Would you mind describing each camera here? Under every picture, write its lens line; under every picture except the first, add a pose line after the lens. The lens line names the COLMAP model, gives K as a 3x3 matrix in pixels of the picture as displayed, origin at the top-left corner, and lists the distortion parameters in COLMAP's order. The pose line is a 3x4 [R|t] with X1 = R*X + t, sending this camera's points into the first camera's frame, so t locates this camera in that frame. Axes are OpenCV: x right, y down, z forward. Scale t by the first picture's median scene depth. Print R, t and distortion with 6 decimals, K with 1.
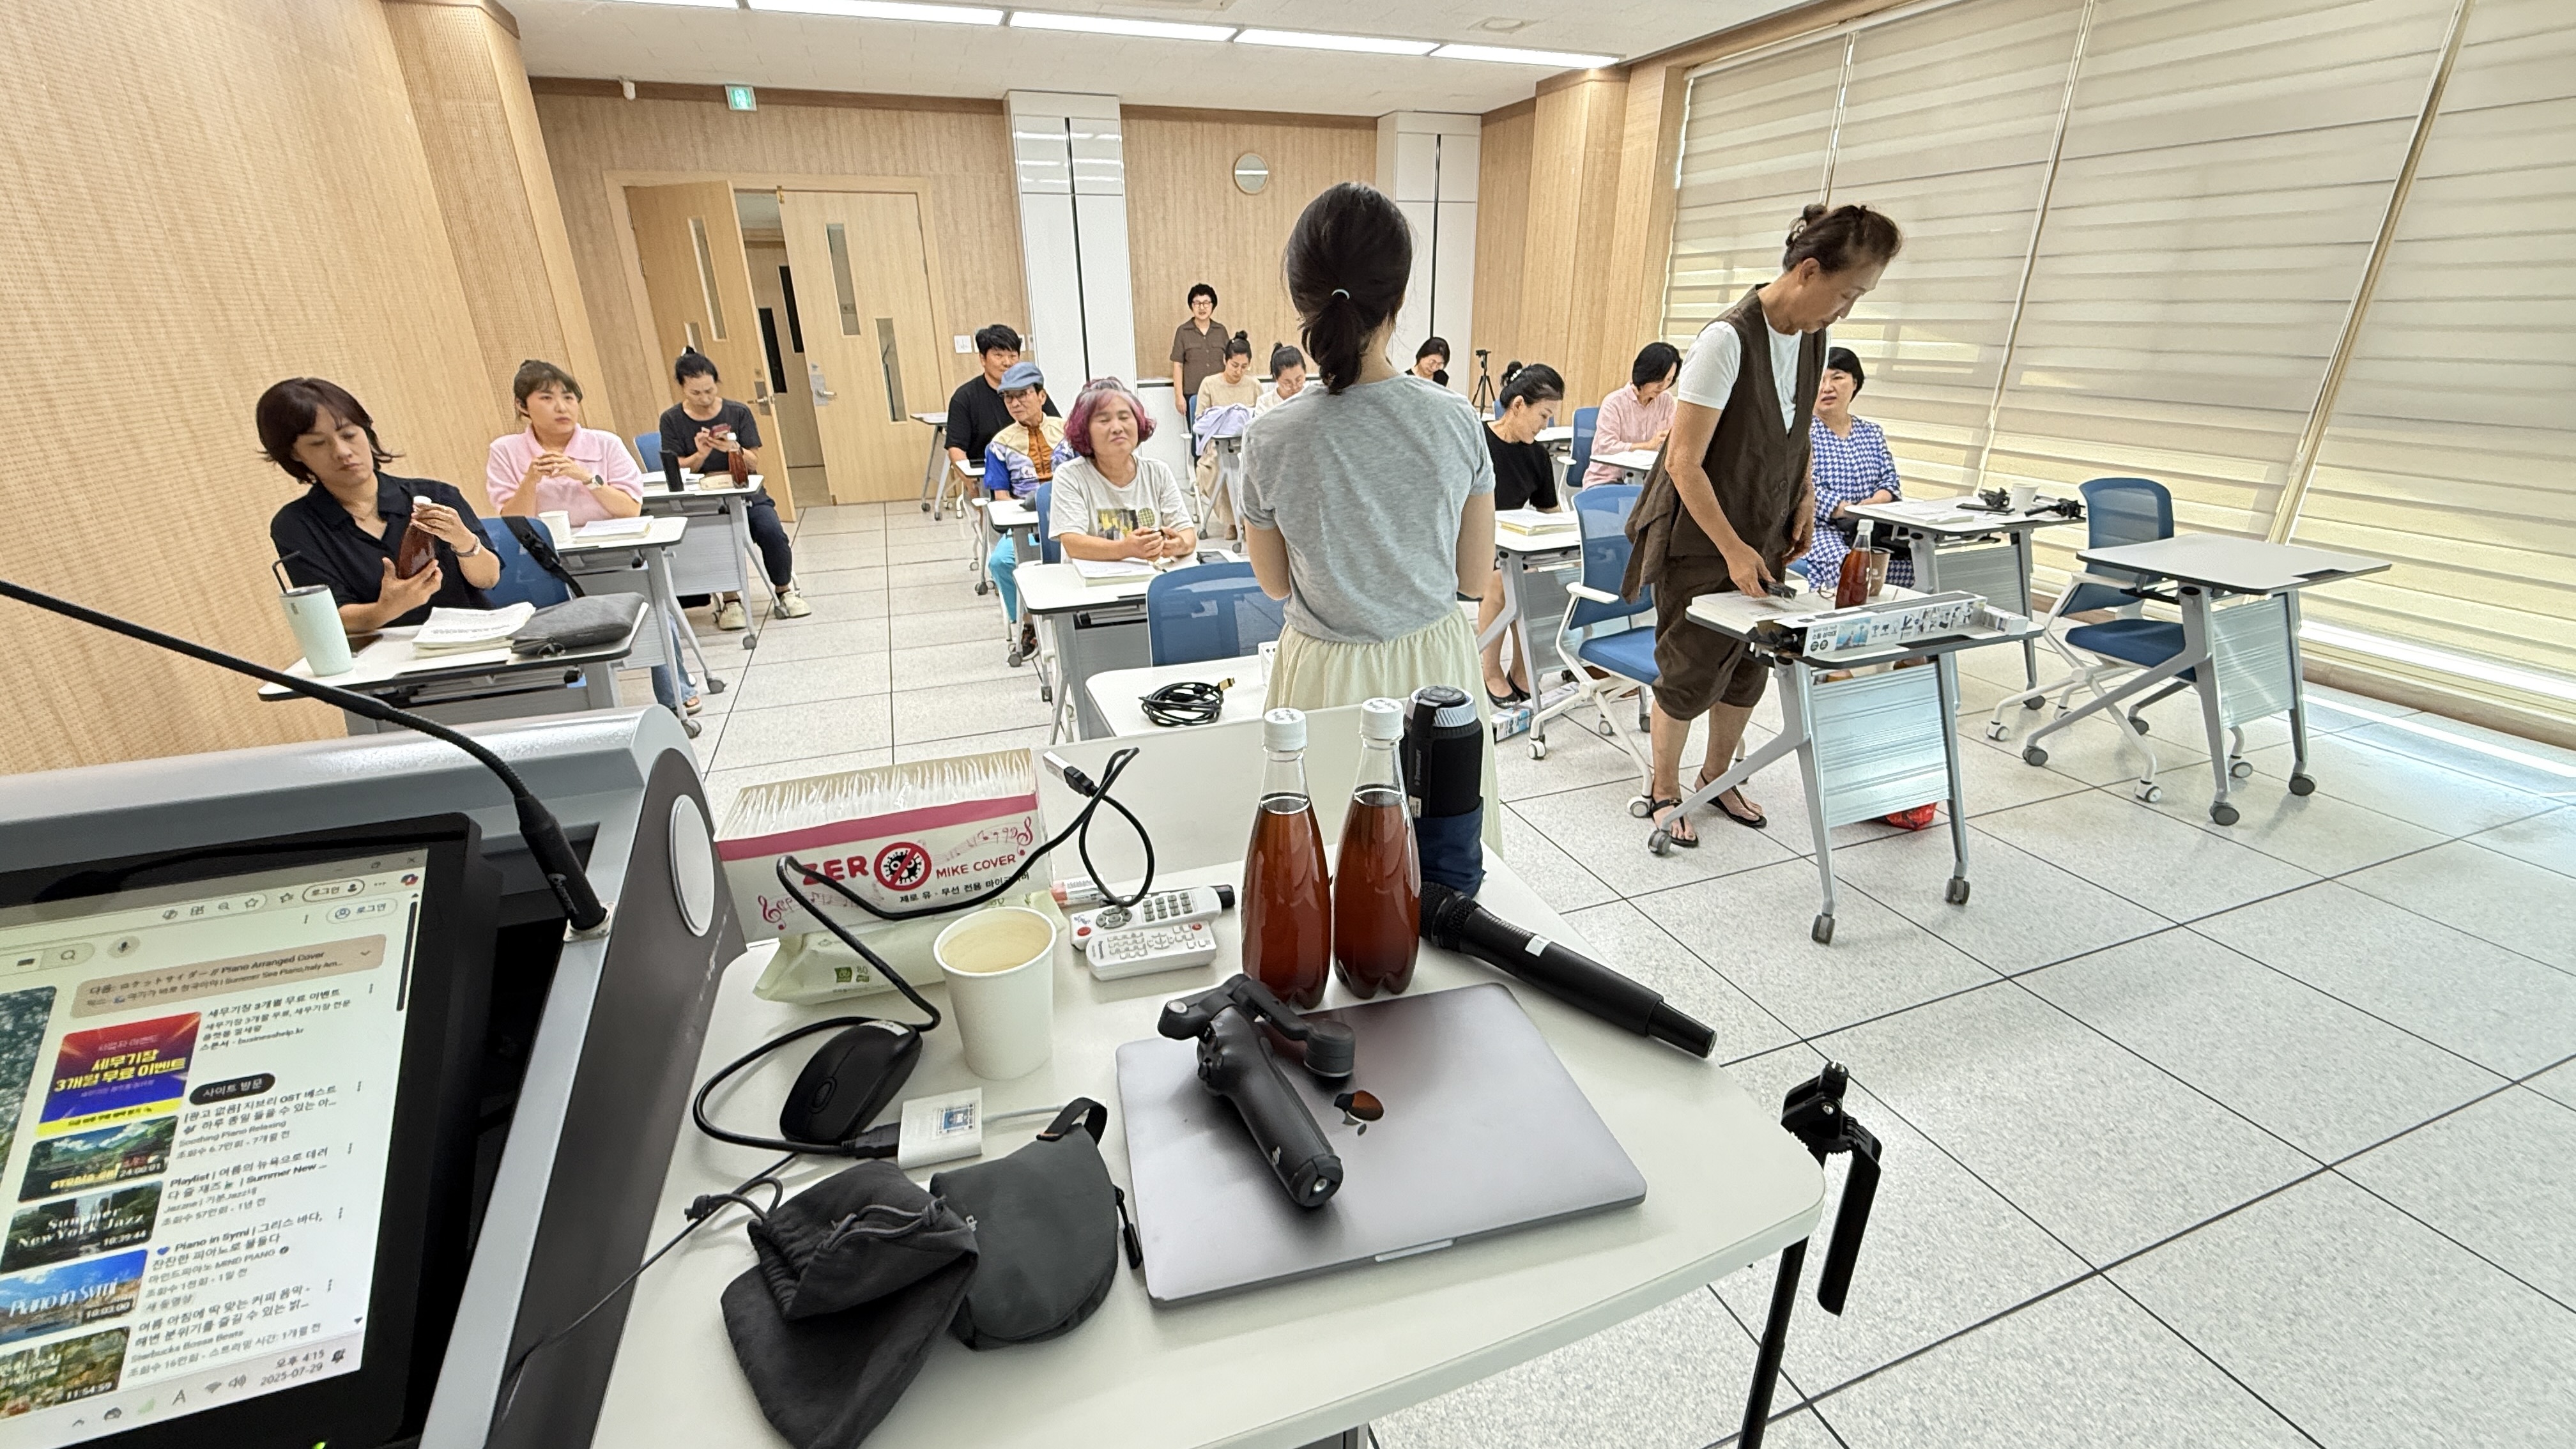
lens RADIAL K [[1010.8, 0, 1288.0], [0, 1010.8, 724.5], [0, 0, 1]] dist [-0.004436, -0.000337]
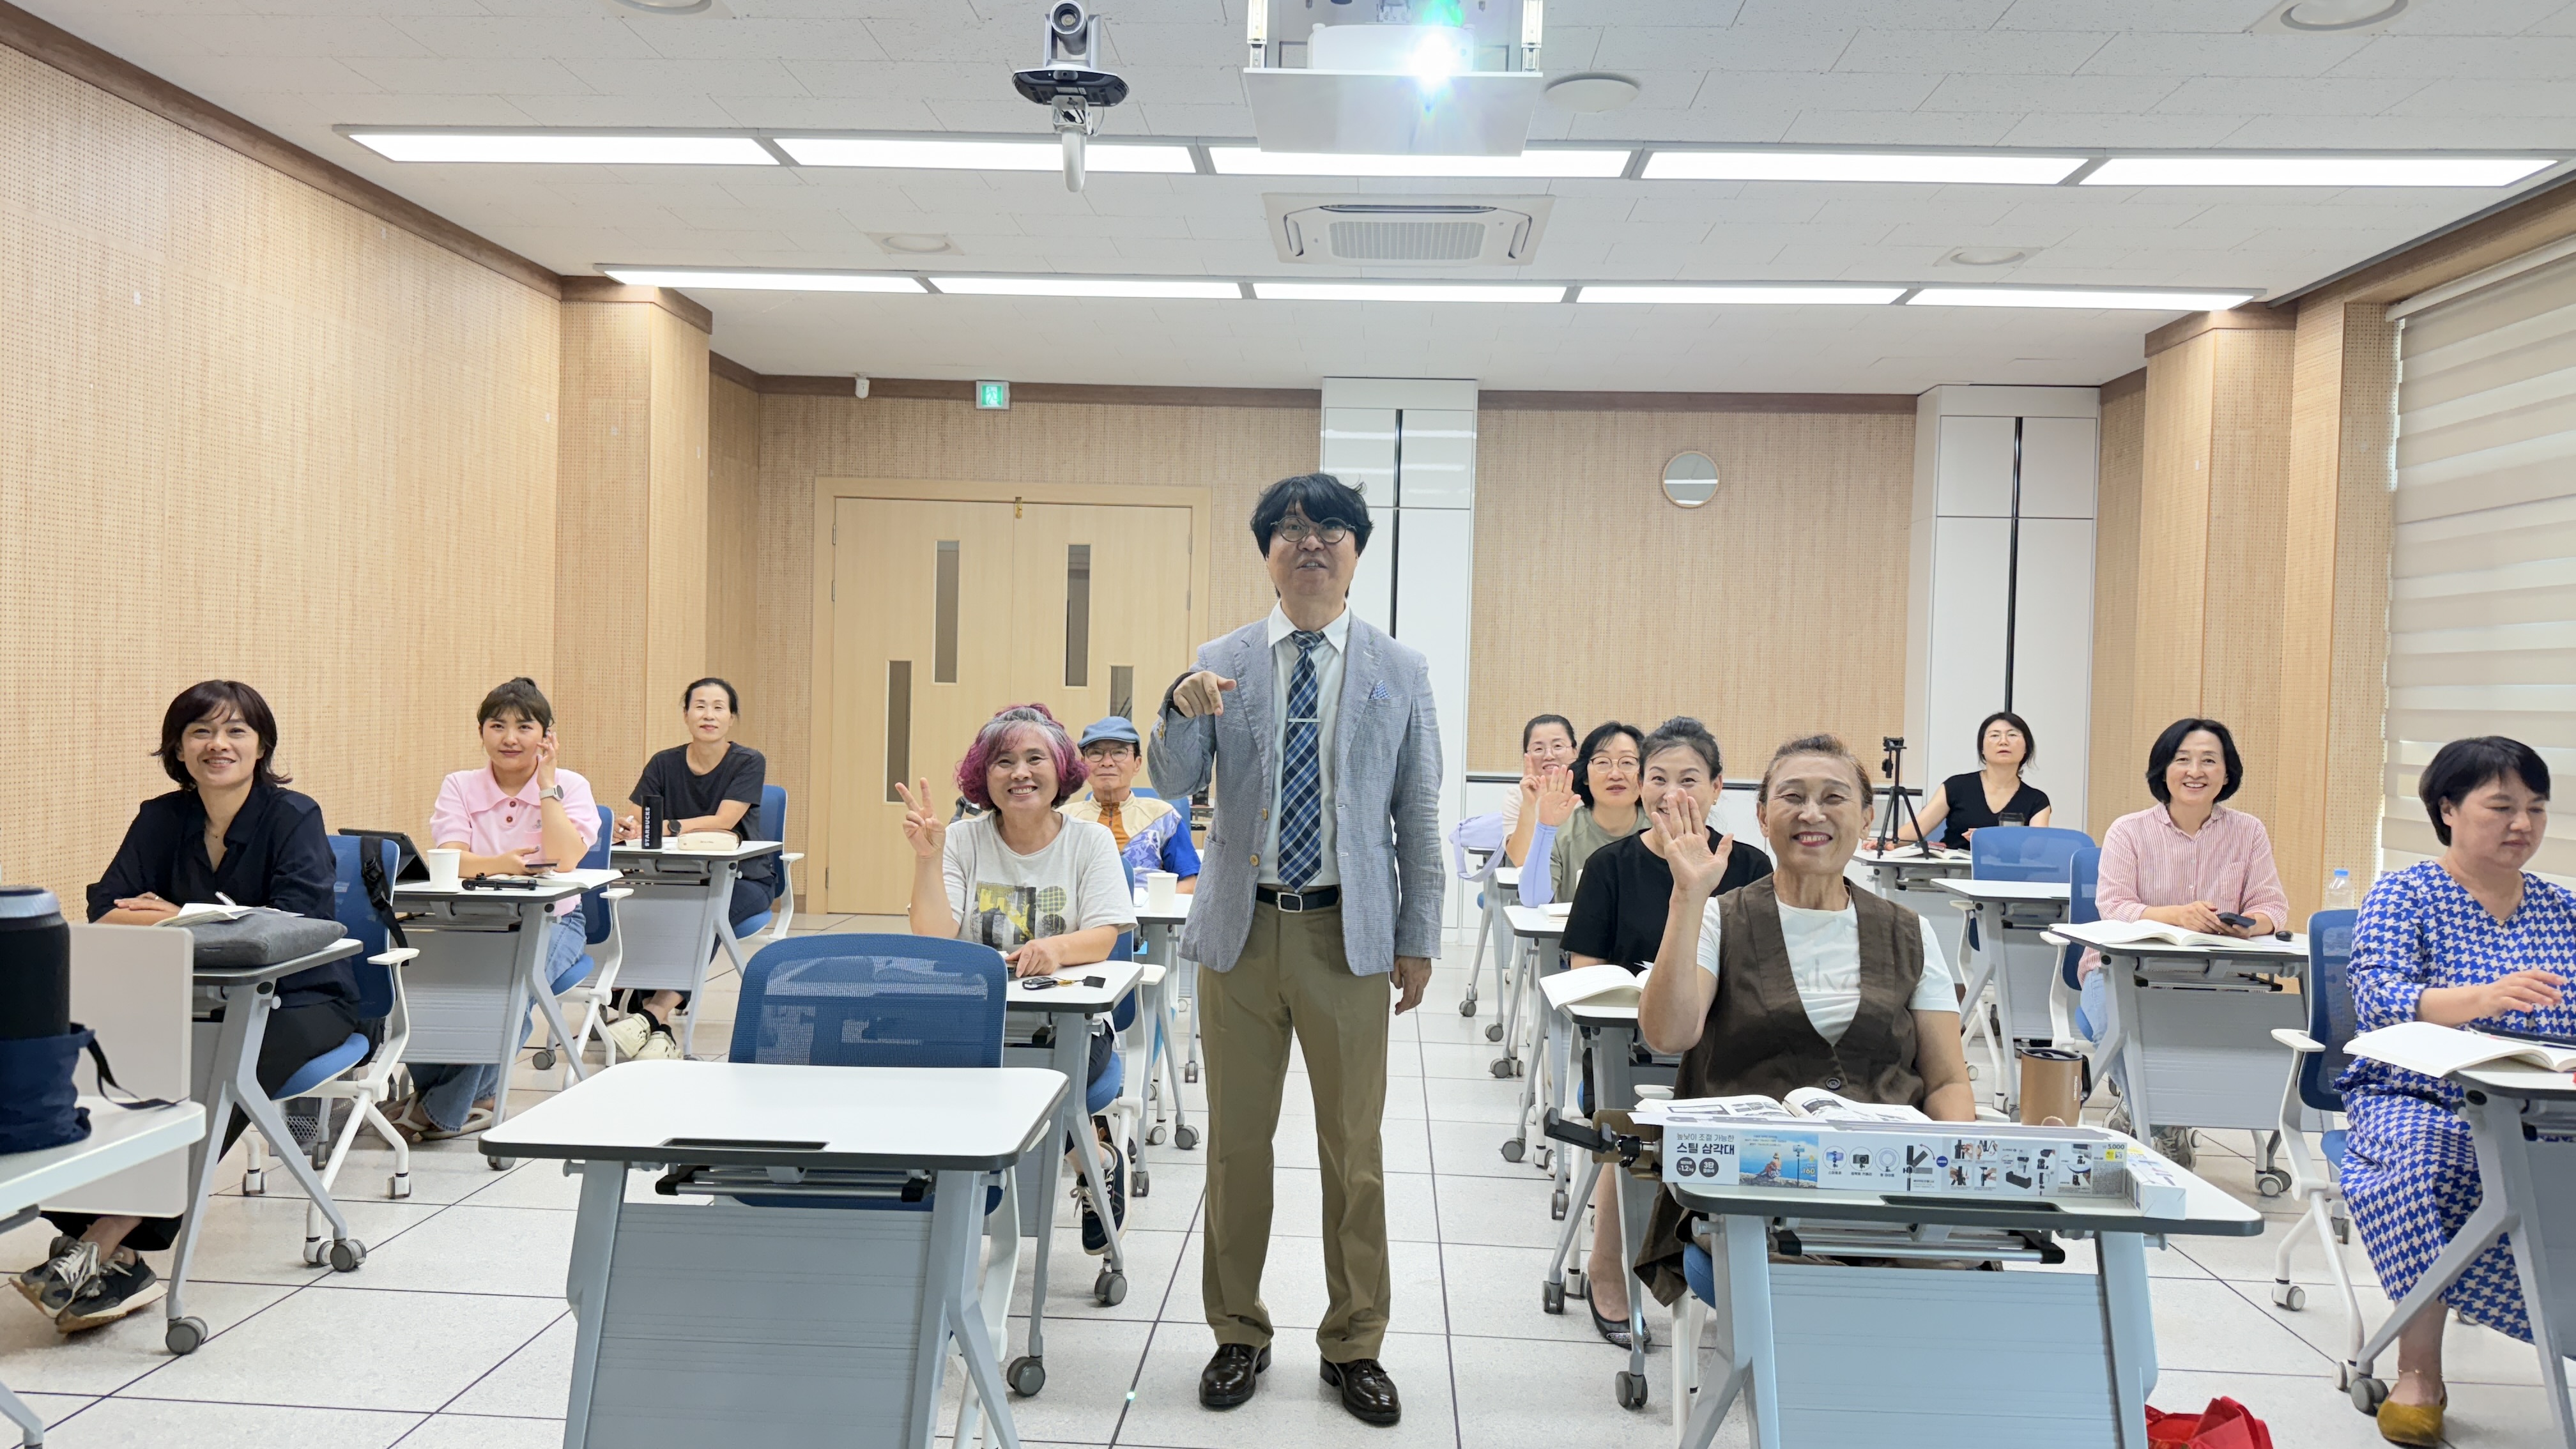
lens RADIAL K [[1776.6, 0, 1288.0], [0, 1776.6, 724.5], [0, 0, 1]] dist [0.091830, -0.164408]
pose [[0.918374, 0.045890, -0.393043, 0.420319], [-0.186384, 0.926340, -0.327346, 0.036425], [0.349069, 0.373883, 0.859280, -0.006505]]
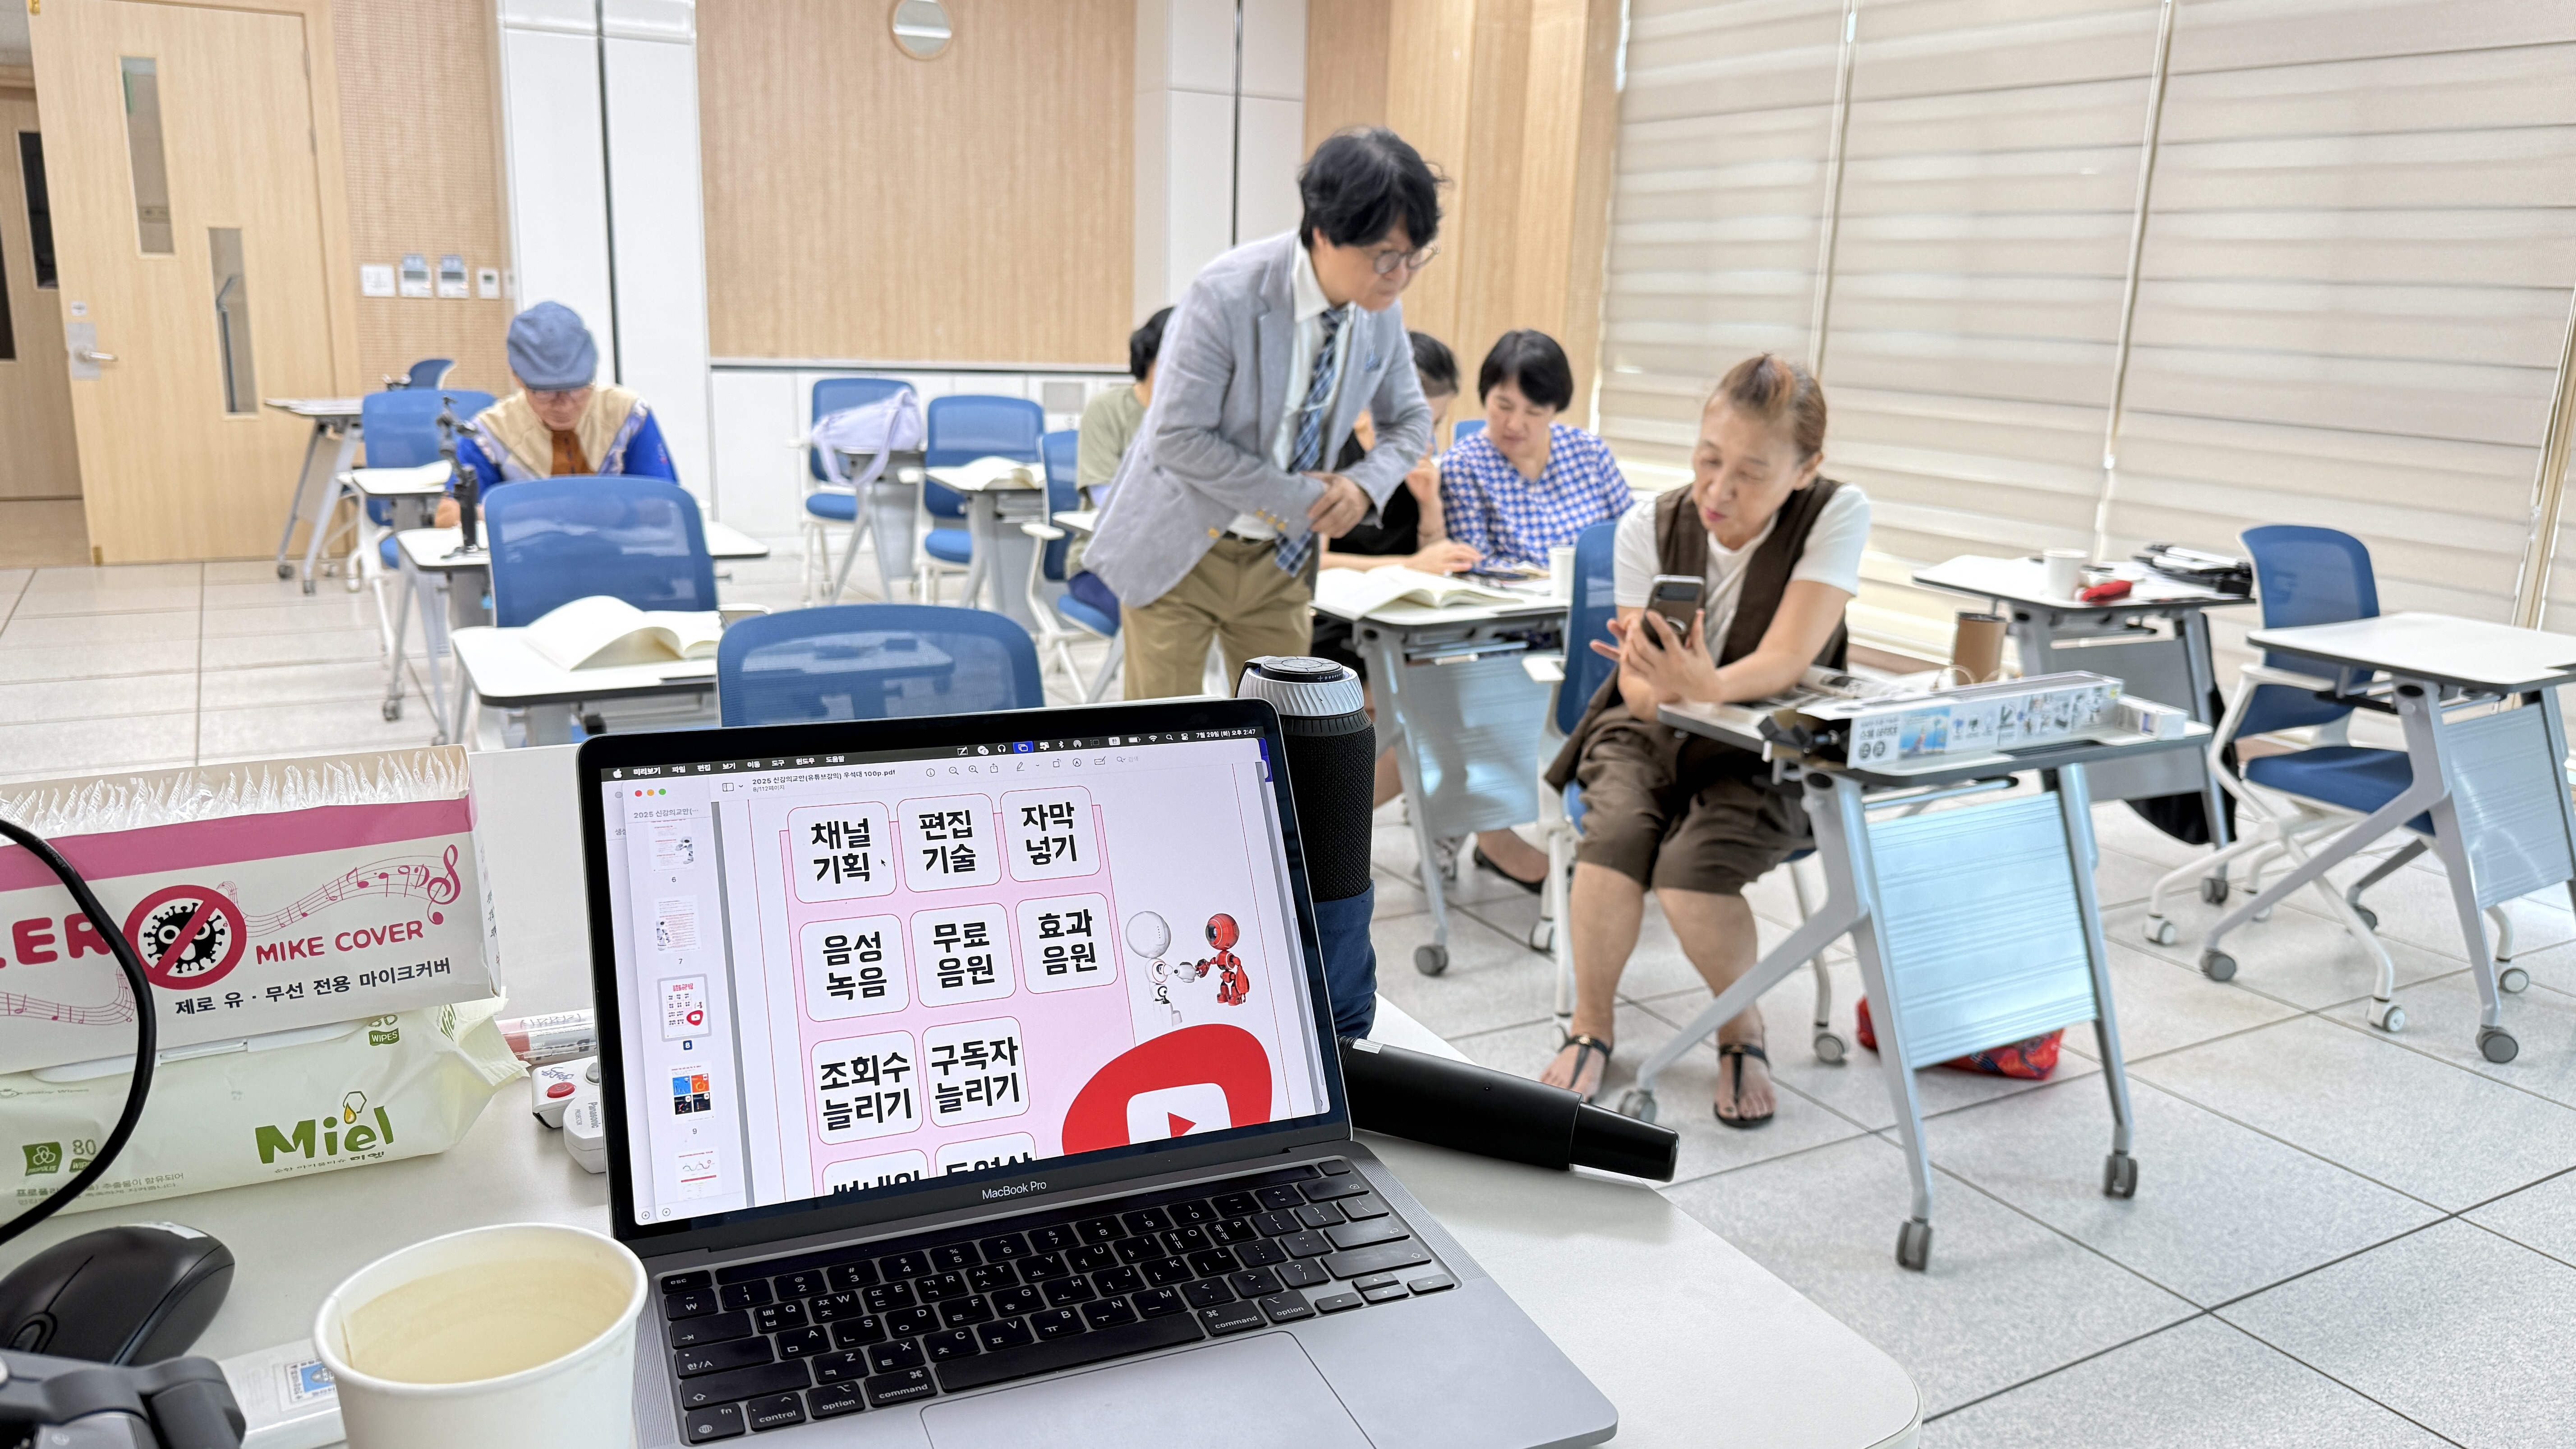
lens RADIAL K [[1814.0, 0, 1302.6], [0, 1814.0, 731.0], [0, 0, 1]] dist [0.004337, -0.020636]
pose [[0.985066, 0.003296, 0.172144, 0.002838], [0.022405, 0.988862, -0.147140, 0.037925], [-0.170711, 0.148799, 0.974021, 0.001031]]
